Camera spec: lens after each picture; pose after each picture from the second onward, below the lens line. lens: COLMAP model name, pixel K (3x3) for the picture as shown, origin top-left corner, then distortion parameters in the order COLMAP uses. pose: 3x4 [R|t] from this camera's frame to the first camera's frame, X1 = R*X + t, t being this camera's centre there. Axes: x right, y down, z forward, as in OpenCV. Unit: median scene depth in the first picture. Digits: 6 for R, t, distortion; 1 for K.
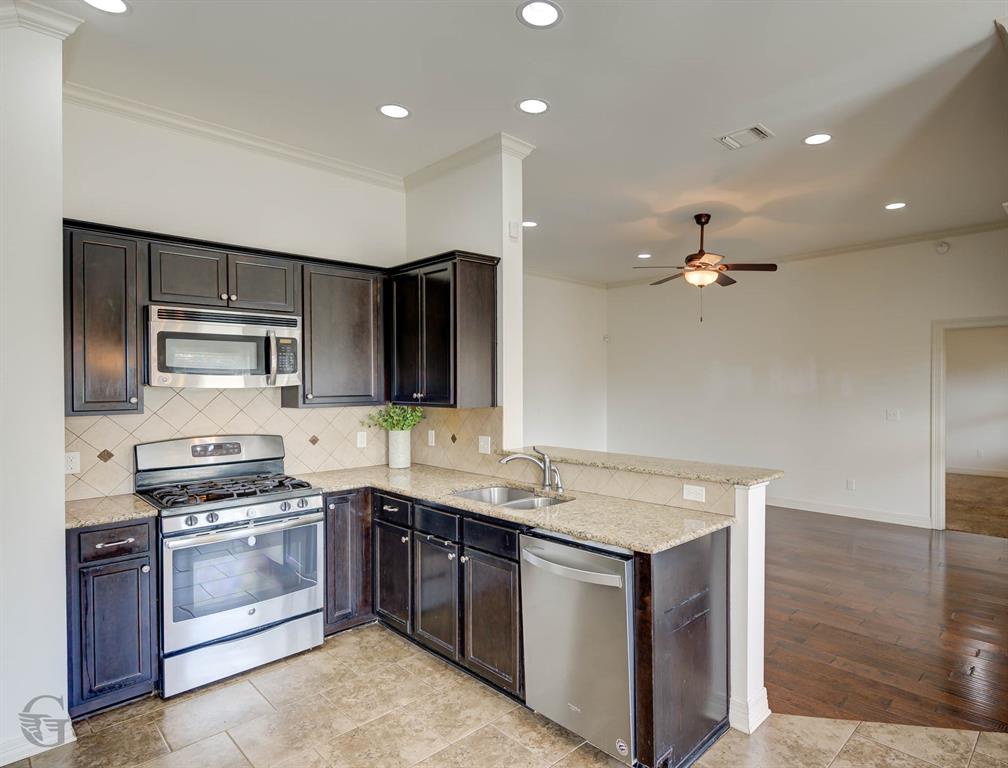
lens RADIAL K [[567.4, 0, 504.0], [0, 567.4, 384.0], [0, 0, 1]] dist [-0.003713, -0.000922]
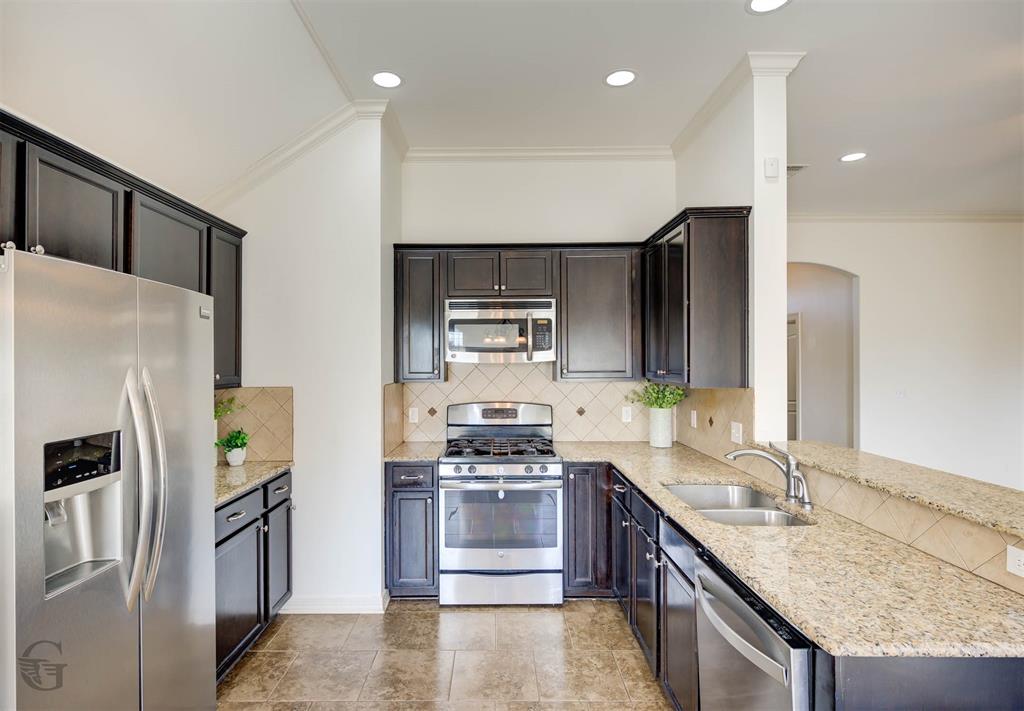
lens RADIAL K [[490.1, 0, 476.6], [0, 490.1, 356.7], [0, 0, 1]] dist [0.003256, -0.000065]
pose [[0.723610, -0.002051, -0.690206, 0.200147], [-0.000004, 0.999996, -0.002975, -0.003598], [0.690209, 0.002155, 0.723606, 0.218169]]
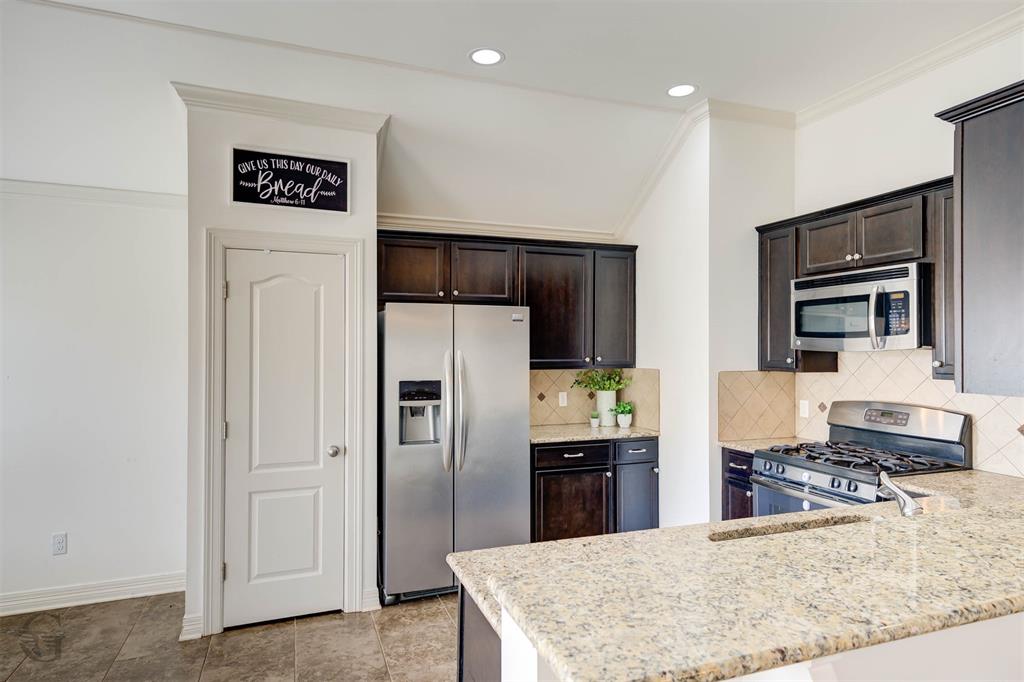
lens RADIAL K [[494.7, 0, 512.0], [0, 494.7, 341.0], [0, 0, 1]] dist [-0.000635, -0.000078]
pose [[-0.299237, -0.009761, -0.954129, 0.497873], [-0.004395, 0.999951, -0.008852, -0.000691], [0.954169, 0.001545, -0.299266, 0.713707]]
